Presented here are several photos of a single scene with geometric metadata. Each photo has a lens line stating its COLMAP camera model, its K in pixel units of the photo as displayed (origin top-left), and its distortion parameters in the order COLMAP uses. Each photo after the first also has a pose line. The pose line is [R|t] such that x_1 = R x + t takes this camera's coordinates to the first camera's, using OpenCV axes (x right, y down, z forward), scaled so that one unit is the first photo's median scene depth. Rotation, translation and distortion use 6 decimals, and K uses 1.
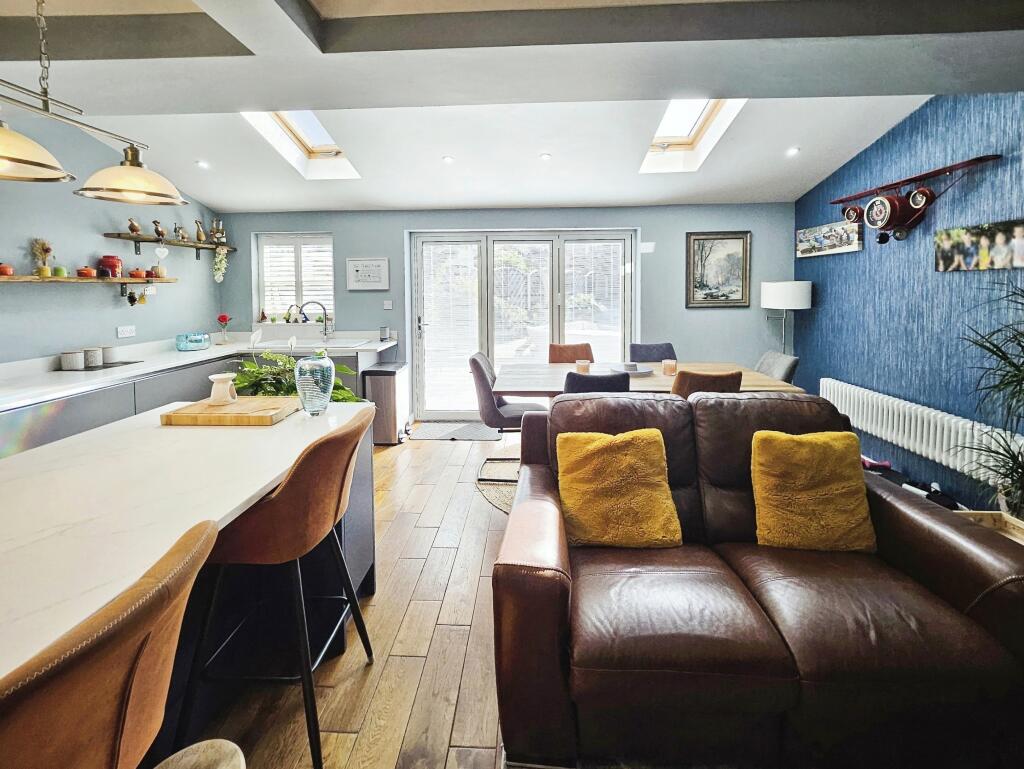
lens RADIAL K [[420.5, 0, 503.0], [0, 420.5, 308.9], [0, 0, 1]] dist [-0.006693, 0.000731]
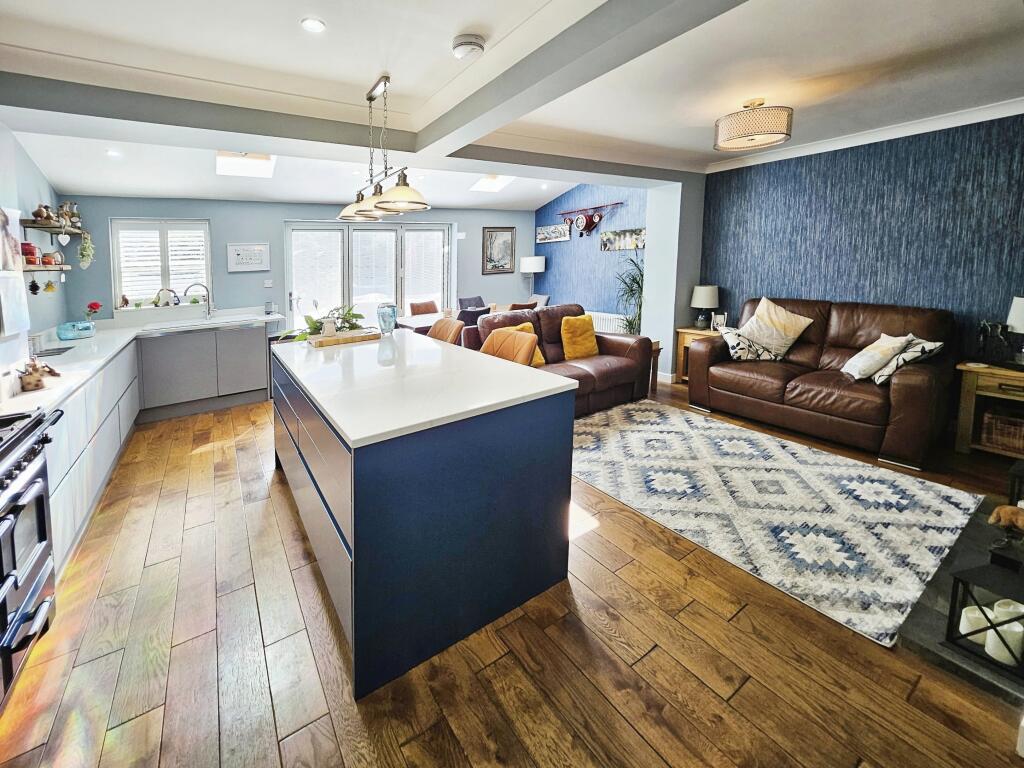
lens RADIAL K [[420.5, 0, 469.1], [0, 420.5, 316.1], [0, 0, 1]] dist [-0.006693, 0.000731]
pose [[0.842422, -0.093035, 0.530726, -0.642459], [0.059211, 0.995000, 0.080435, 0.030142], [-0.535555, -0.036336, 0.843718, -0.433740]]
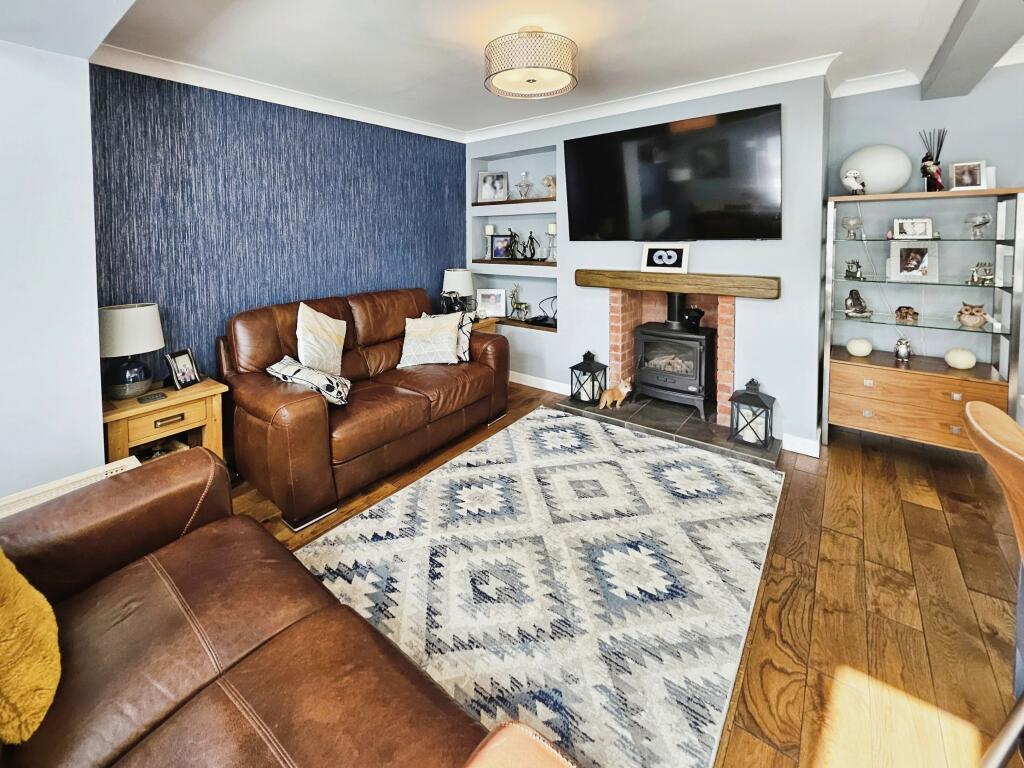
lens RADIAL K [[437.7, 0, 504.9], [0, 437.7, 239.2], [0, 0, 1]] dist [0.022974, -0.001355]
pose [[-0.821013, 0.013175, 0.570758, -0.097815], [0.054986, 0.996911, 0.056083, -0.022124], [-0.568255, 0.077429, -0.819201, 0.567631]]
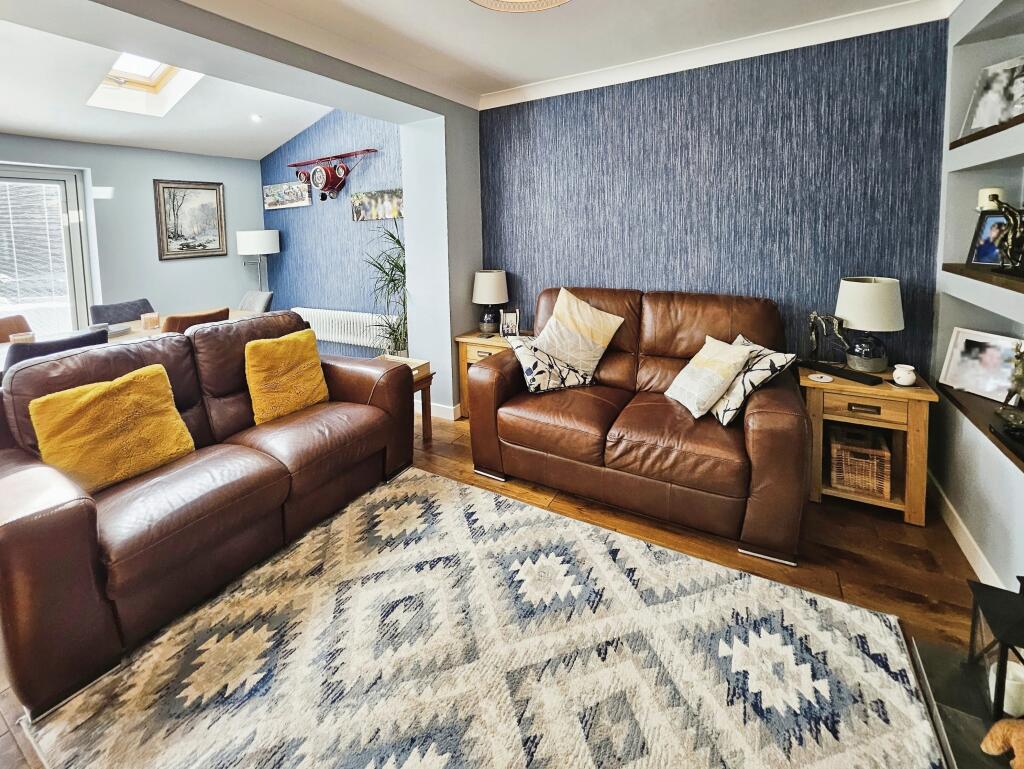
lens RADIAL K [[472.2, 0, 504.5], [0, 472.2, 250.4], [0, 0, 1]] dist [-0.002925, -0.000579]
pose [[0.474544, -0.046313, 0.879013, -0.154571], [0.077880, 0.996908, 0.010480, 0.032394], [-0.876780, 0.063485, 0.476683, -0.218340]]
